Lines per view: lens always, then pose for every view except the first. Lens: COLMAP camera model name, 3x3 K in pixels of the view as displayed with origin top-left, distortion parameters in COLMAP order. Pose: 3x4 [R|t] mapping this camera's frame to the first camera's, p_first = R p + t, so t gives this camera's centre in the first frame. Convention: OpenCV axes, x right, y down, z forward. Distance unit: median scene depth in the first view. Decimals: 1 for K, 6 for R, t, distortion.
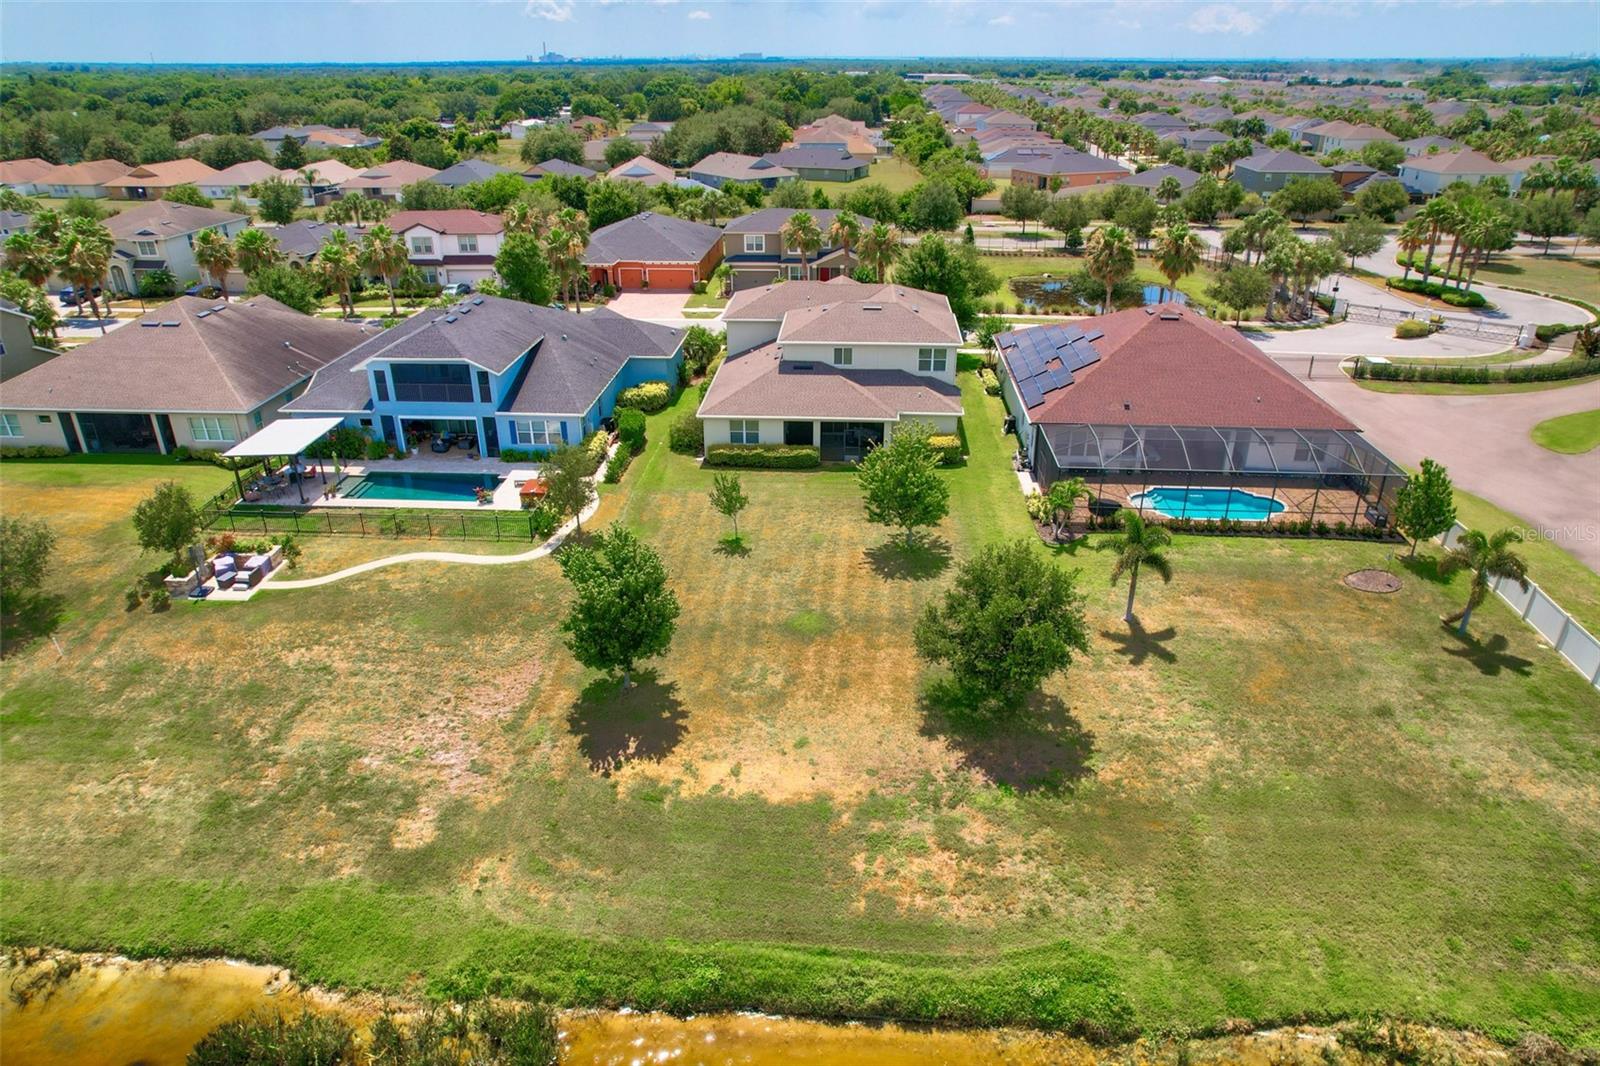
lens RADIAL K [[1020.5, 0, 800.0], [0, 1020.5, 533.0], [0, 0, 1]] dist [-0.081410, 0.075199]
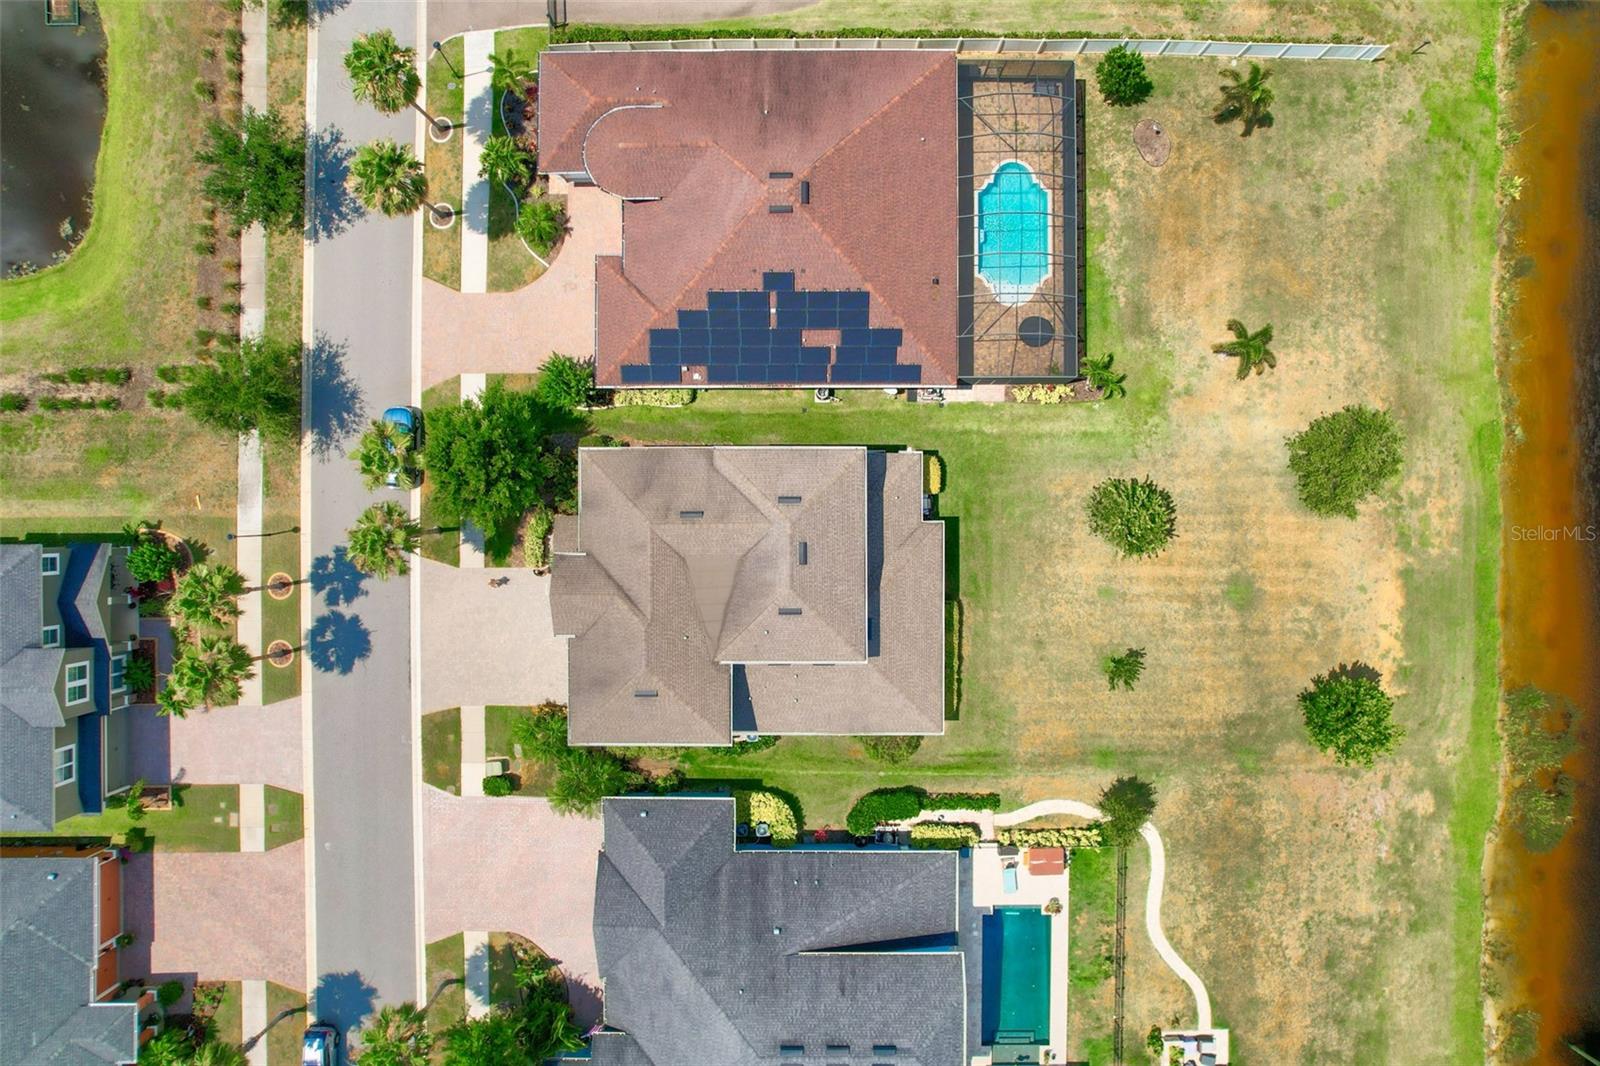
lens RADIAL K [[1064.0, 0, 815.3], [0, 1064.0, 529.4], [0, 0, 1]] dist [-0.091431, 0.089089]
pose [[-0.063622, -0.997966, -0.003989, 0.167117], [0.430514, -0.031051, 0.902050, -1.752813], [-0.900339, 0.055673, 0.431614, 1.126163]]
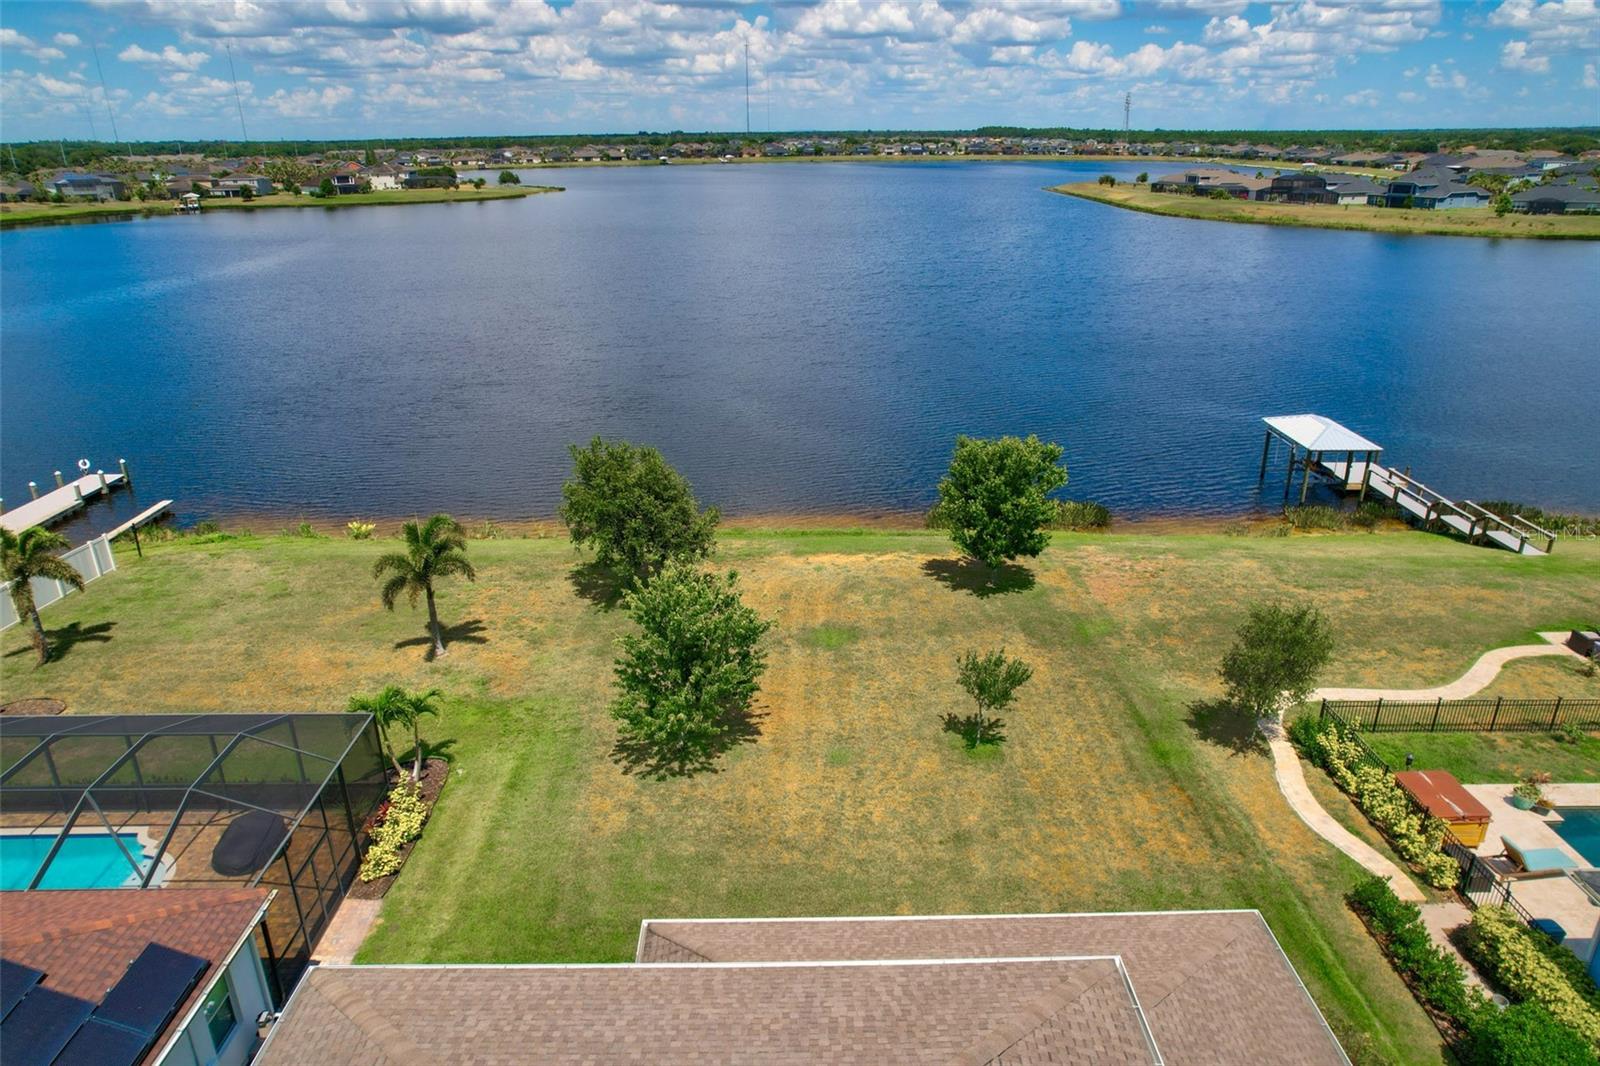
lens RADIAL K [[1020.5, 0, 800.0], [0, 1020.5, 533.0], [0, 0, 1]] dist [-0.081410, 0.075199]
pose [[-0.997319, 0.037013, -0.063120, 0.103197], [-0.020115, 0.690719, 0.722844, -0.713691], [0.070353, 0.722176, -0.688123, 1.888853]]
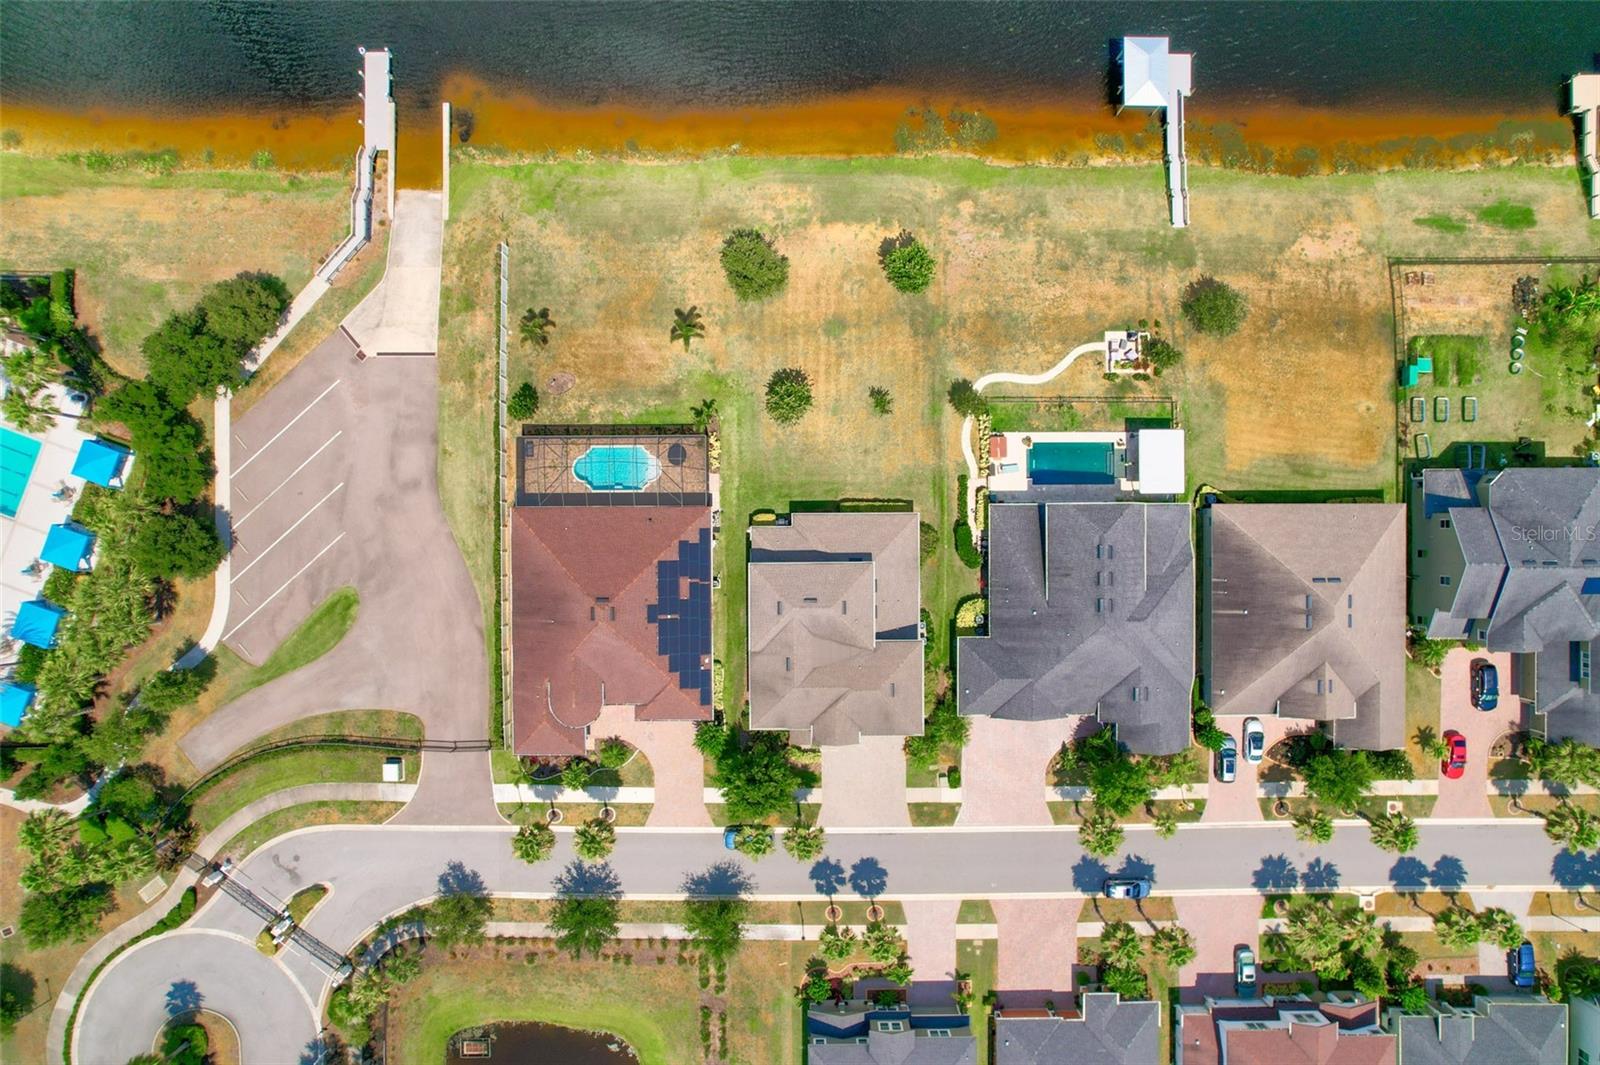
lens RADIAL K [[1020.5, 0, 800.0], [0, 1020.5, 532.5], [0, 0, 1]] dist [-0.081410, 0.075199]
pose [[-0.997673, 0.068030, 0.004622, 0.130492], [-0.025904, -0.440848, 0.897208, -2.592934], [0.063075, 0.895000, 0.441584, 0.525414]]
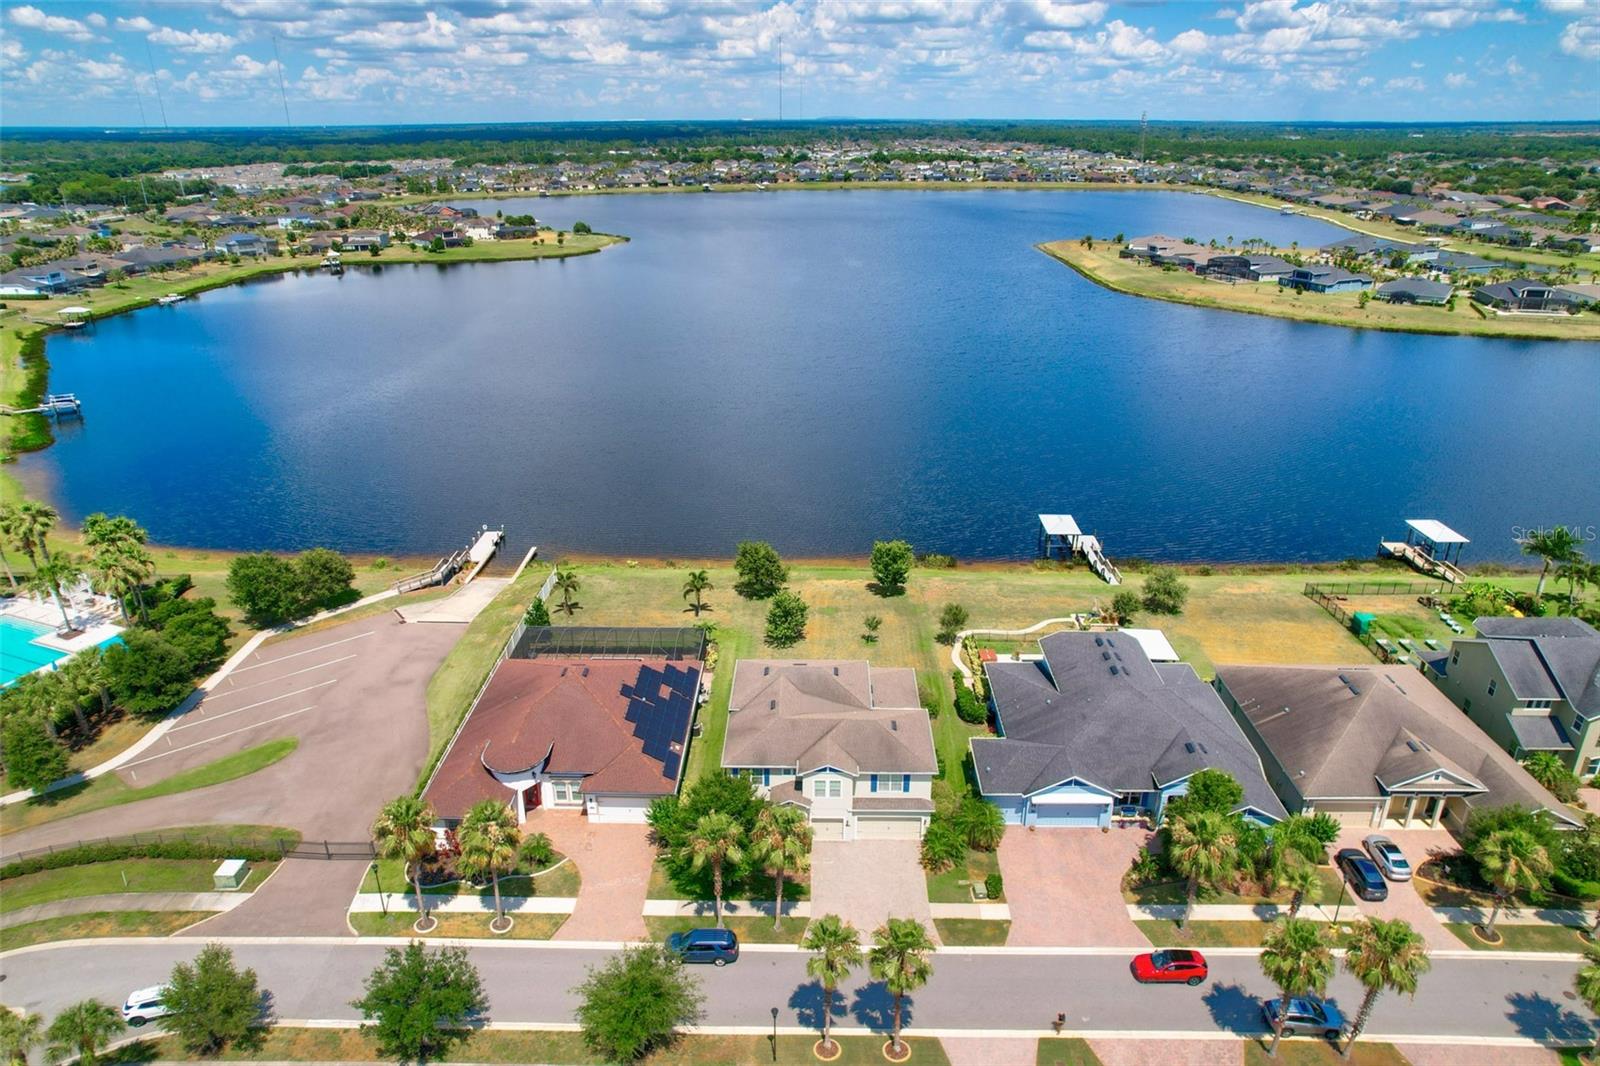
lens RADIAL K [[1044.0, 0, 800.0], [0, 1044.0, 533.0], [0, 0, 1]] dist [-0.084576, 0.076399]
pose [[-0.999053, 0.022361, -0.037317, 0.211384], [-0.012147, 0.680279, 0.732853, -2.376817], [0.041774, 0.732612, -0.679363, 3.232225]]
